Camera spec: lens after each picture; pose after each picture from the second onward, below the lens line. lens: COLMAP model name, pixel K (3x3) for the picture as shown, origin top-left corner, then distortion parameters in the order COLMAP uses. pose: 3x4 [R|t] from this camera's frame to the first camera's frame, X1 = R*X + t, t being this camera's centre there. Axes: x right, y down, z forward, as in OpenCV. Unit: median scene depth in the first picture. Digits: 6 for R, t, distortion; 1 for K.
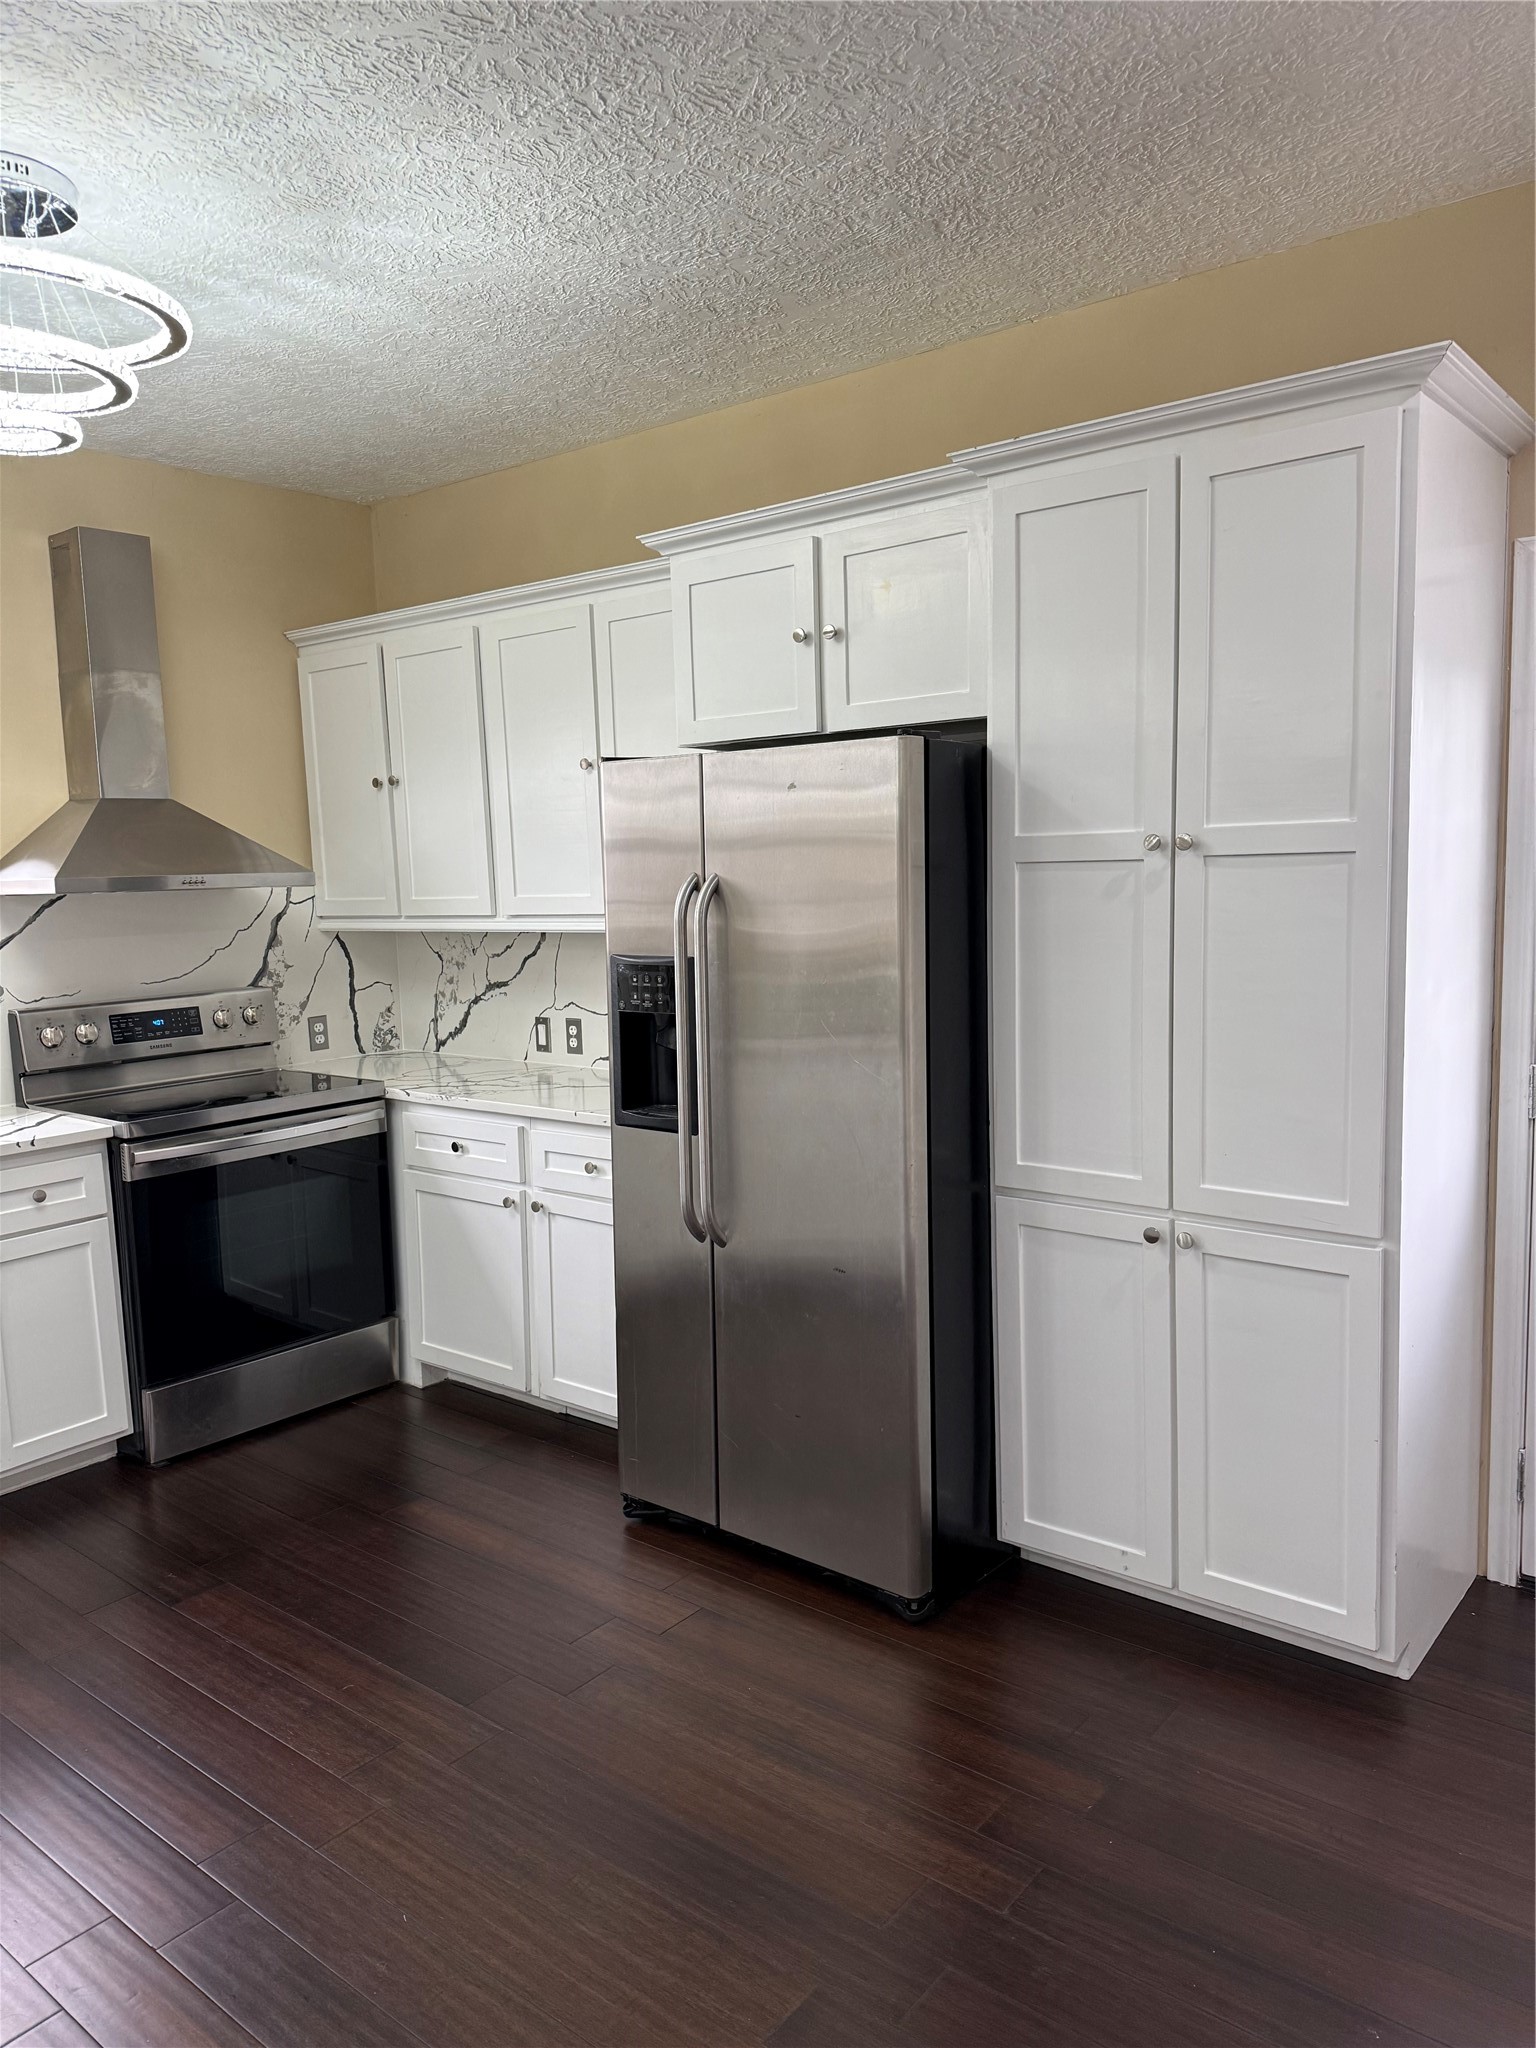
lens RADIAL K [[1448.0, 0, 767.5], [0, 1448.0, 1031.7], [0, 0, 1]] dist [0.055936, -0.042267]
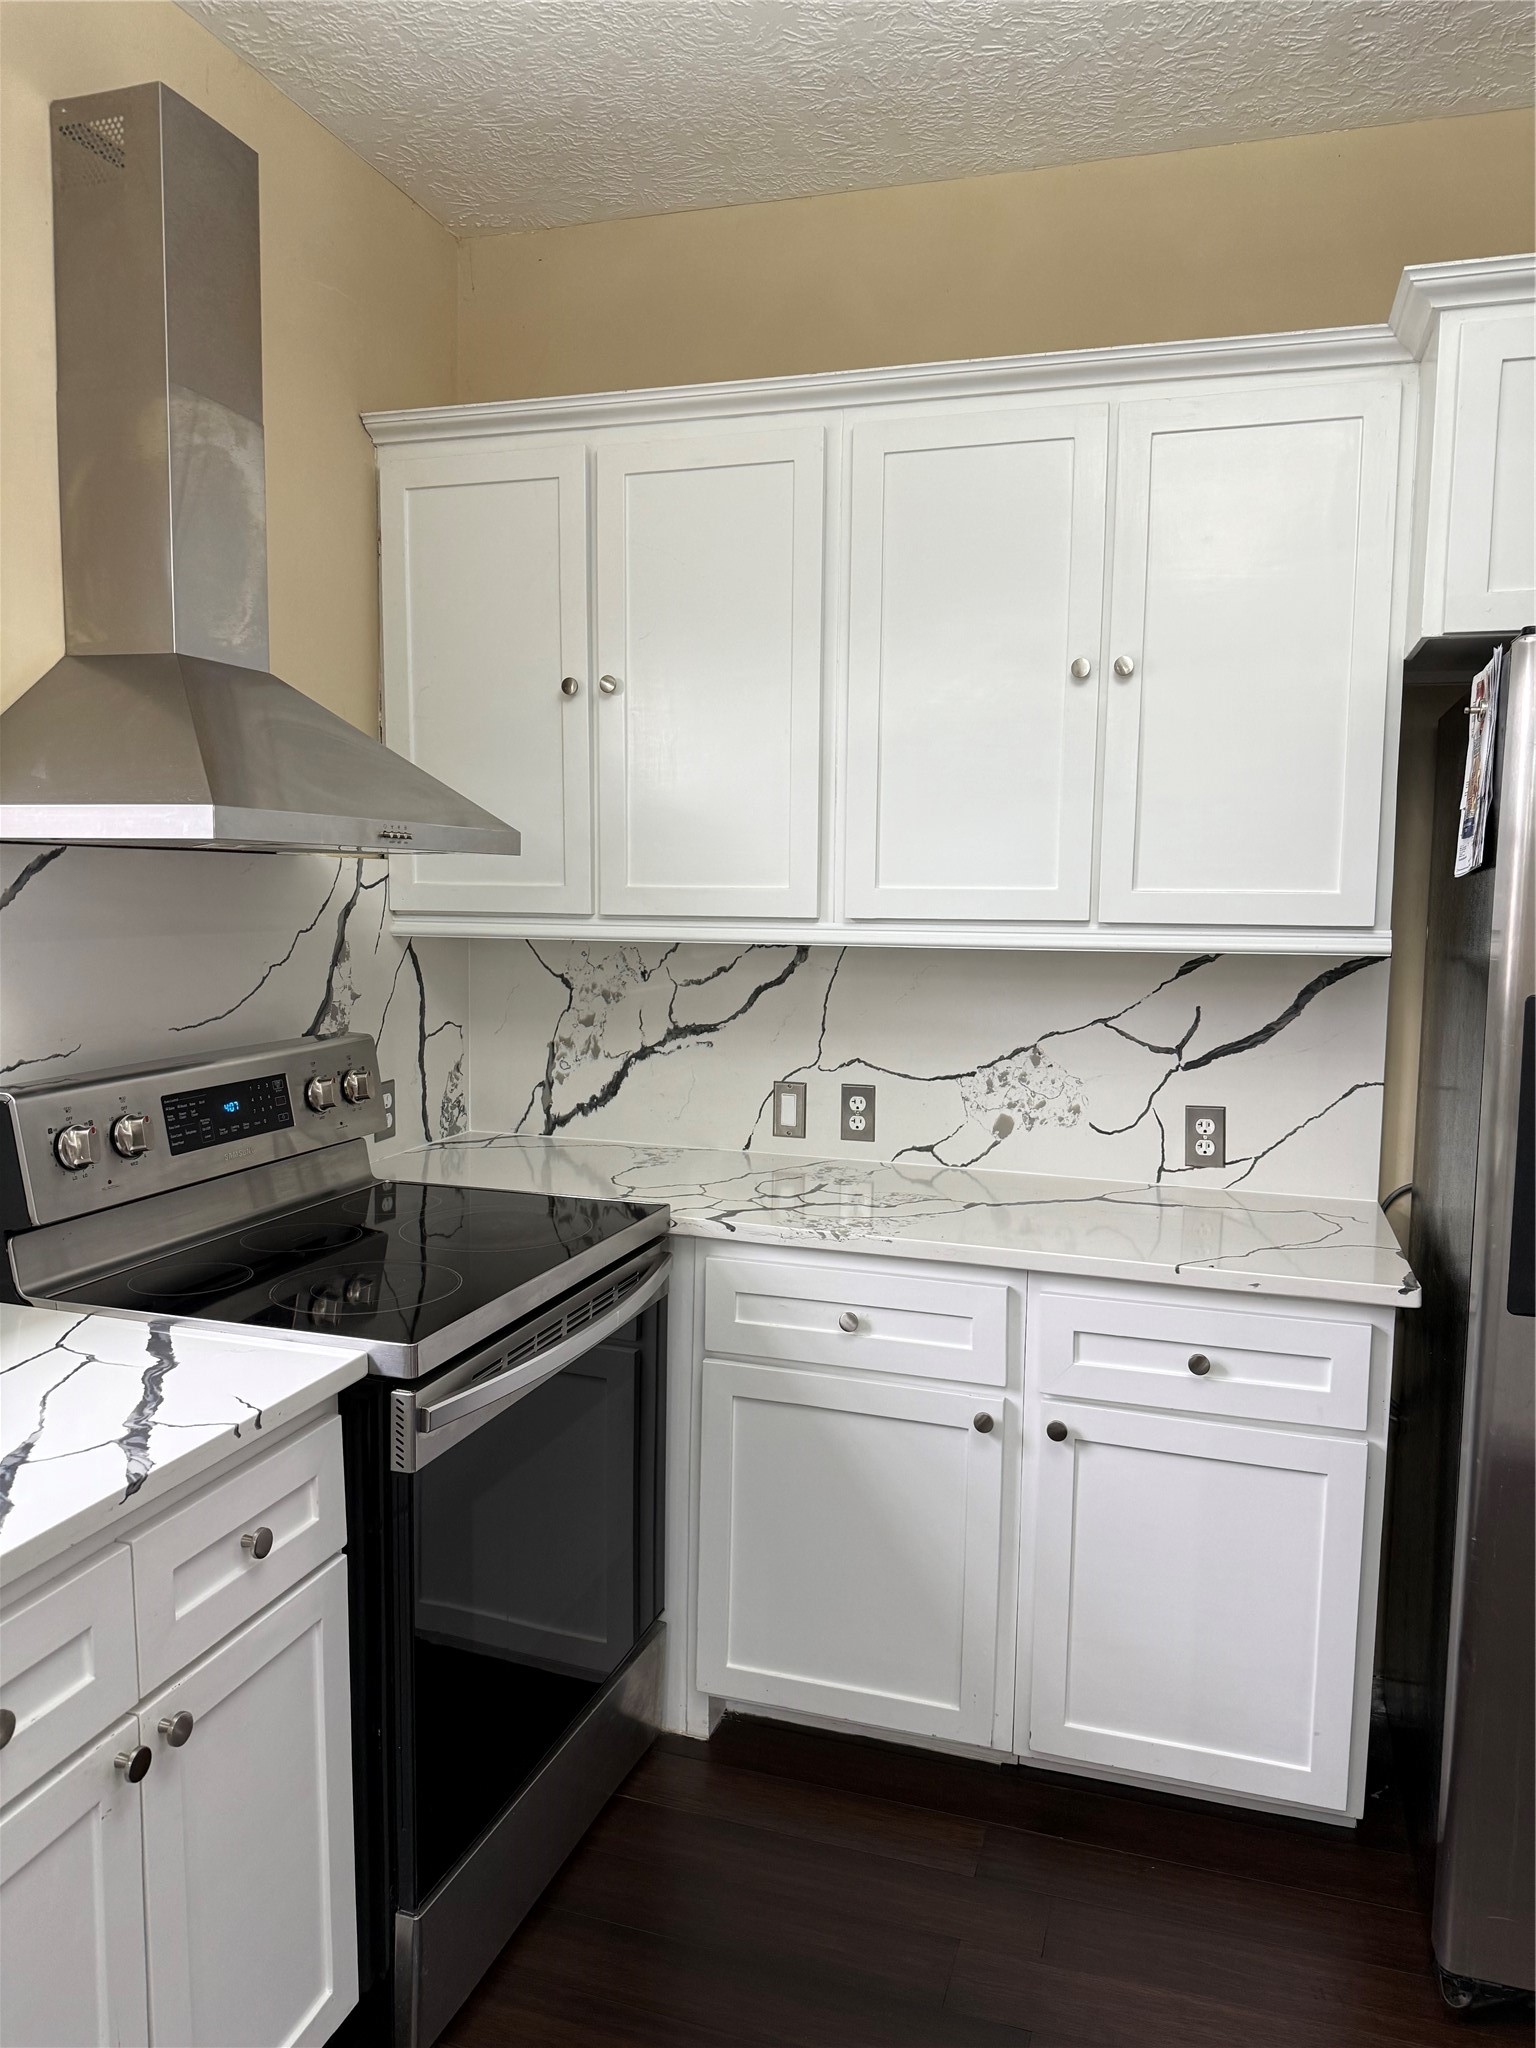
lens RADIAL K [[1448.0, 0, 765.0], [0, 1448.0, 1013.9], [0, 0, 1]] dist [0.055936, -0.042267]
pose [[0.929240, 0.008214, 0.369386, -0.395696], [0.001421, 0.999666, -0.025805, -0.023299], [-0.369475, 0.024504, 0.928918, 0.416782]]
